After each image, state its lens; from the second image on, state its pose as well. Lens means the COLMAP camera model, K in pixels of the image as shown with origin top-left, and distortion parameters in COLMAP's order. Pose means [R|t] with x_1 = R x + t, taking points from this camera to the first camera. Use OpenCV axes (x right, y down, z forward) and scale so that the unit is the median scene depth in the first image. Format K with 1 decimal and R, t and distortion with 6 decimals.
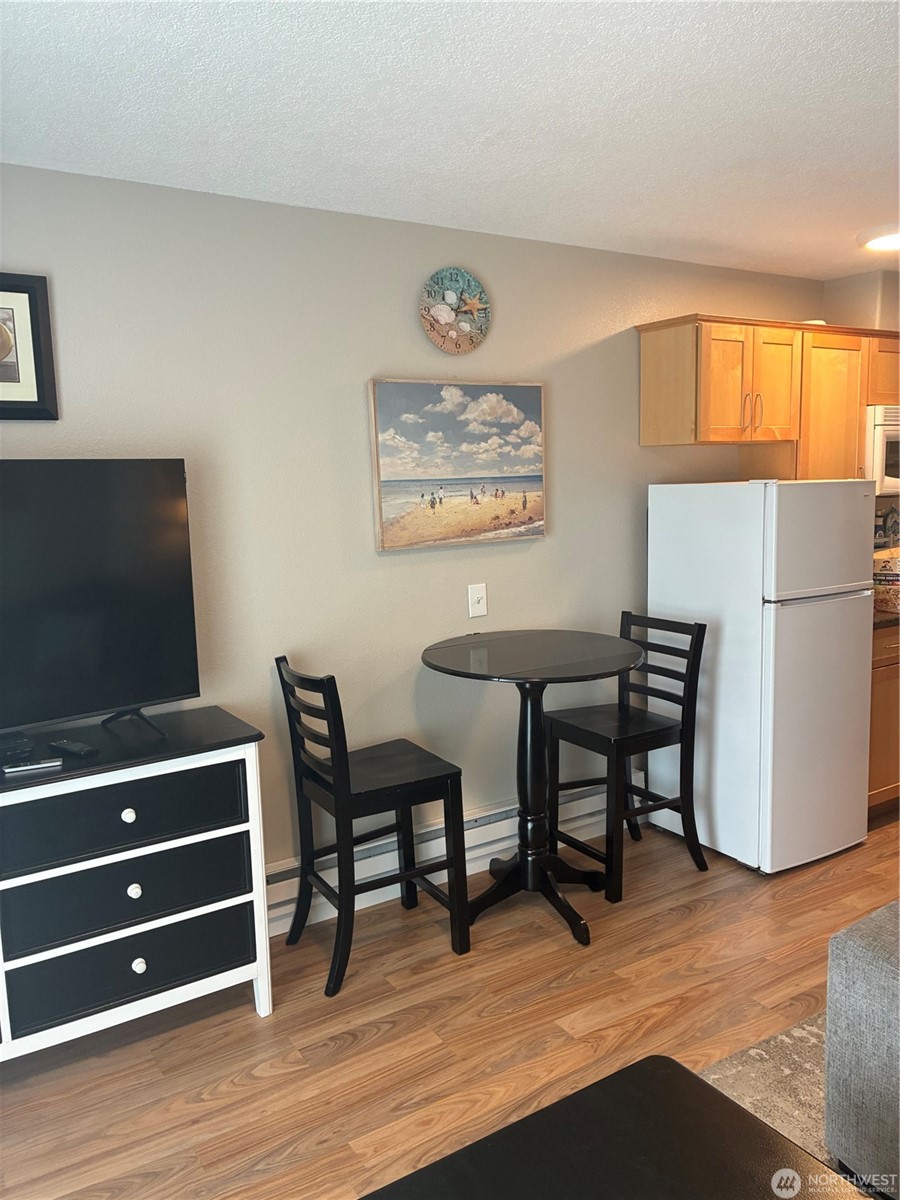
lens RADIAL K [[909.2, 0, 451.9], [0, 909.2, 595.9], [0, 0, 1]] dist [-0.013262, -0.015059]
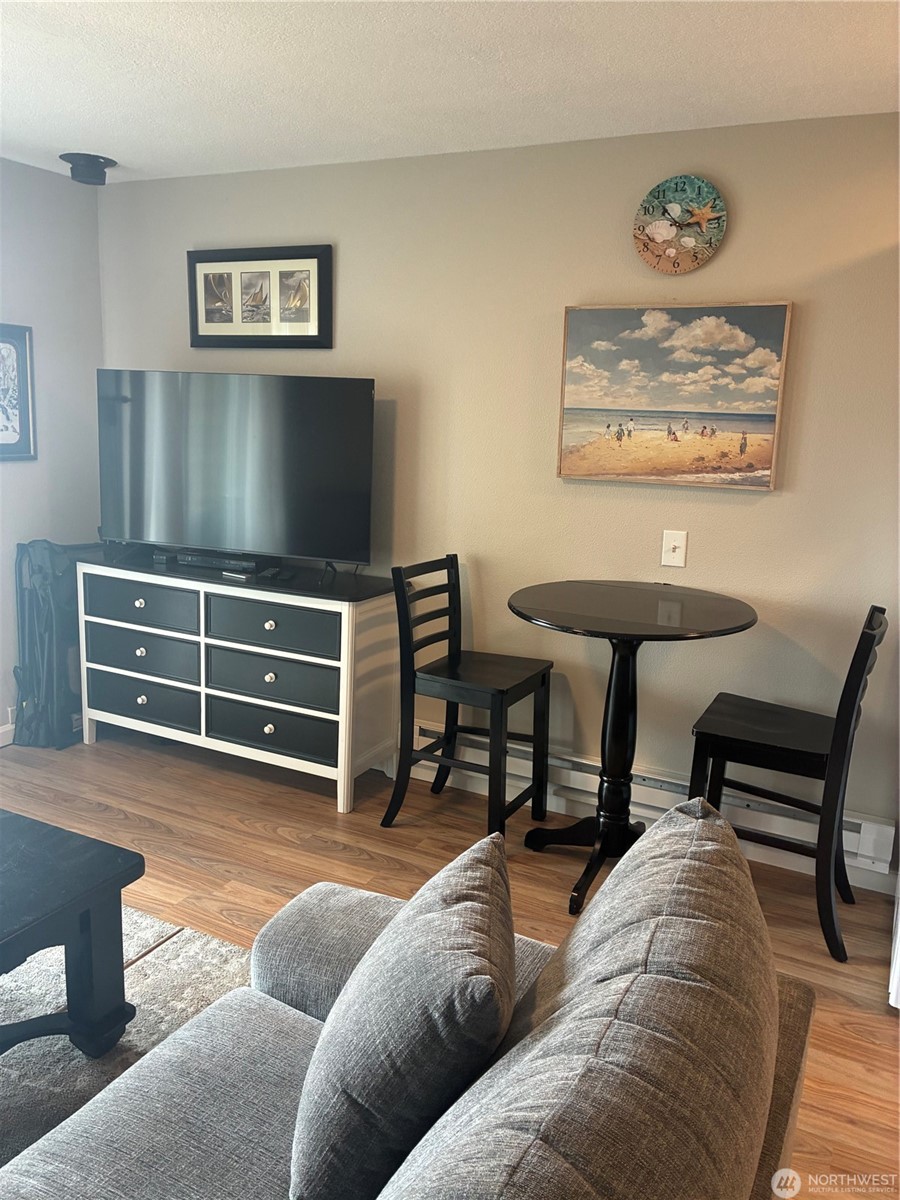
lens RADIAL K [[909.2, 0, 450.6], [0, 909.2, 601.1], [0, 0, 1]] dist [-0.013262, -0.015059]
pose [[0.500026, 0.225463, -0.836146, 0.730911], [-0.162746, 0.972777, 0.164980, -0.060380], [0.850581, 0.053585, 0.523107, 0.351837]]
